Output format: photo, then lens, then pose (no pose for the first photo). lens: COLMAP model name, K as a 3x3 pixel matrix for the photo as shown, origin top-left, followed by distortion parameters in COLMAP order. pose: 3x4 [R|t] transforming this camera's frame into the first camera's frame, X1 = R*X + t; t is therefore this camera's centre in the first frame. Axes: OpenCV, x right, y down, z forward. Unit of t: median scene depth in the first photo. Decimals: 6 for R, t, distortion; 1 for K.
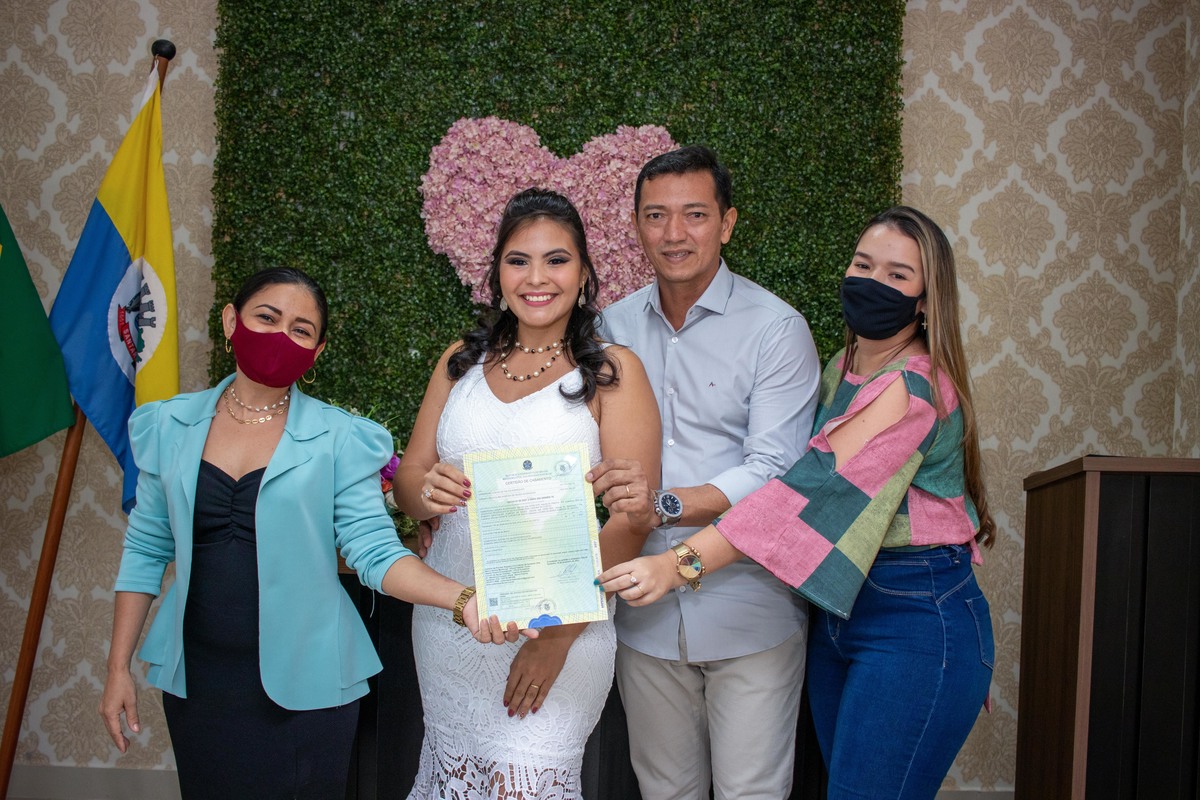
lens RADIAL K [[1333.8, 0, 600.0], [0, 1333.8, 400.0], [0, 0, 1]] dist [-0.117244, 0.114291]
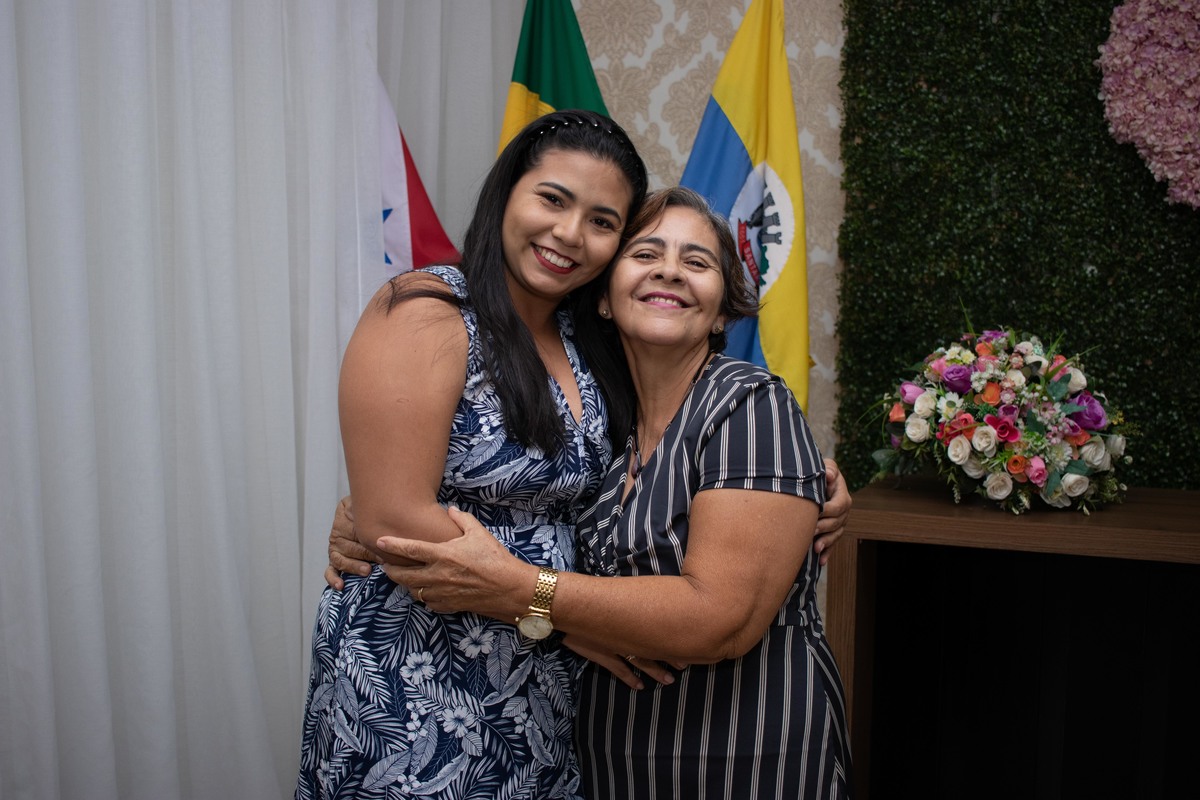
lens RADIAL K [[1333.8, 0, 600.0], [0, 1333.8, 400.0], [0, 0, 1]] dist [-0.117244, 0.114291]
pose [[0.906080, 0.008468, -0.423021, -0.071952], [0.010158, 0.999076, 0.041758, 0.007132], [0.422984, -0.042133, 0.905157, 0.154696]]
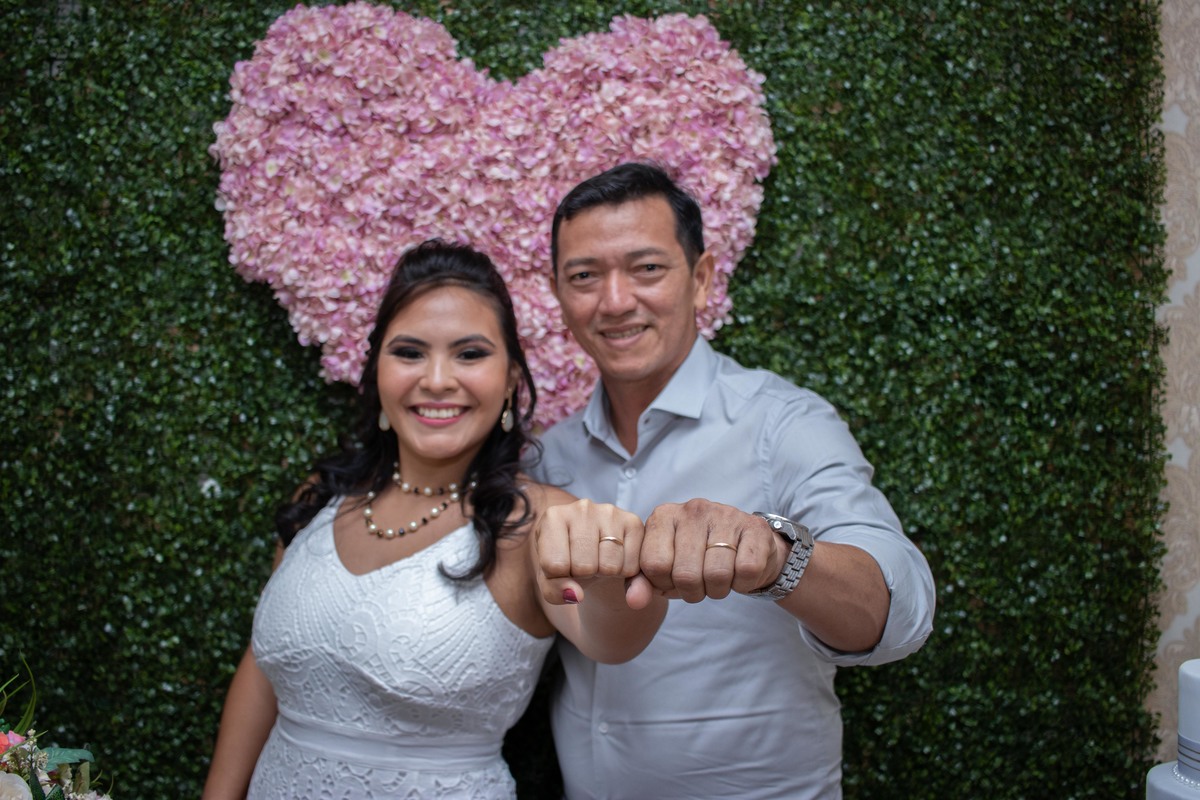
lens RADIAL K [[1333.8, 0, 600.0], [0, 1333.8, 400.0], [0, 0, 1]] dist [-0.117244, 0.114291]
pose [[0.998687, -0.026095, 0.044073, -0.017050], [0.027879, 0.998797, -0.040344, -0.043426], [-0.042967, 0.041520, 0.998213, 0.511430]]
